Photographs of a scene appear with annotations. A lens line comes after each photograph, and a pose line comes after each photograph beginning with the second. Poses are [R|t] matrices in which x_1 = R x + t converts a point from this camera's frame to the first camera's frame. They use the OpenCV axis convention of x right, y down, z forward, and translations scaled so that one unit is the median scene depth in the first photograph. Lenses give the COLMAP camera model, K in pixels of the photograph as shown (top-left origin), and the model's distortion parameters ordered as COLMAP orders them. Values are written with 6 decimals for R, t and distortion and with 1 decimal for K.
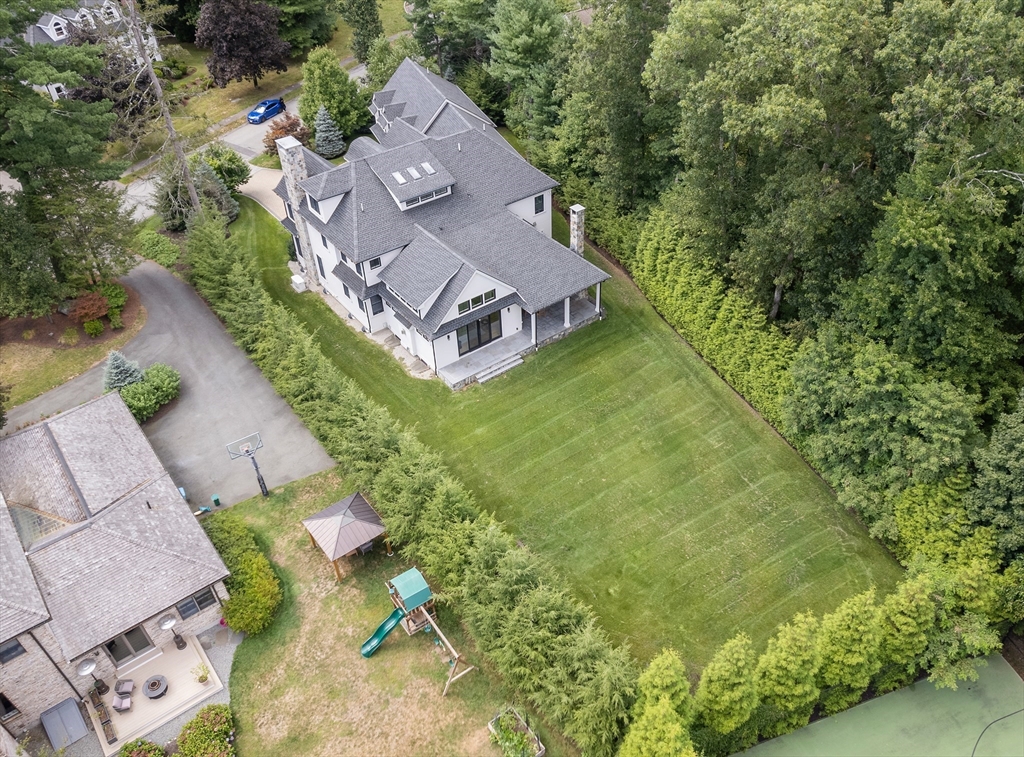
lens RADIAL K [[801.4, 0, 512.0], [0, 801.4, 378.5], [0, 0, 1]] dist [-0.101089, -0.000587]
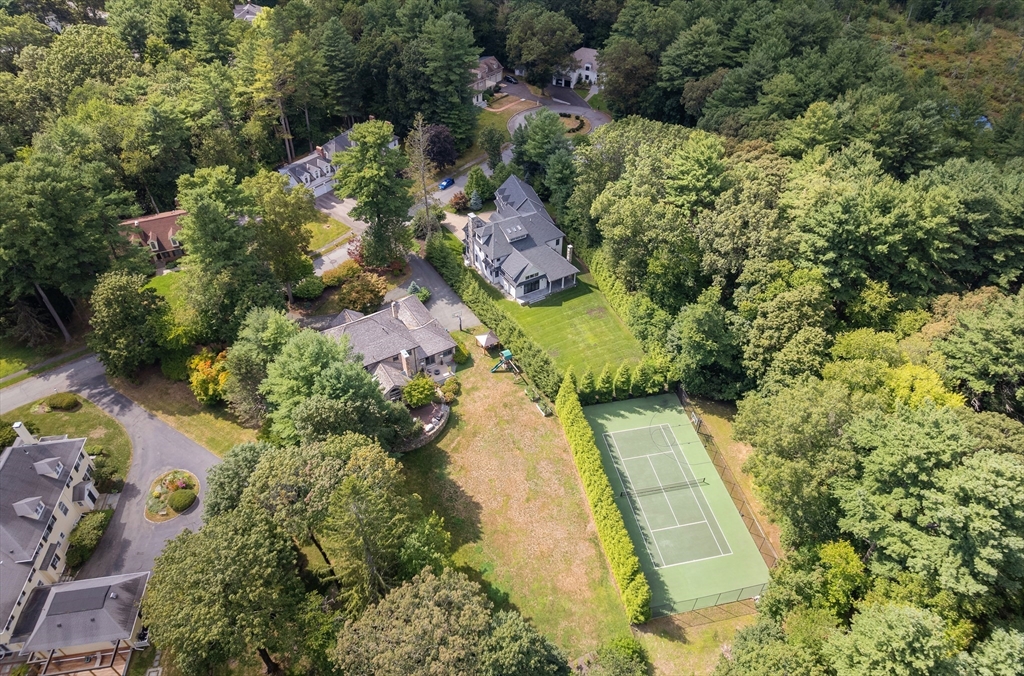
lens RADIAL K [[333.7, 0, 512.0], [0, 333.7, 338.0], [0, 0, 1]] dist [0.000186, 0.000001]
pose [[0.991574, 0.104892, -0.076021, 0.001344], [-0.097836, 0.991009, 0.091260, 0.021191], [0.084910, -0.083054, 0.992921, -0.214818]]
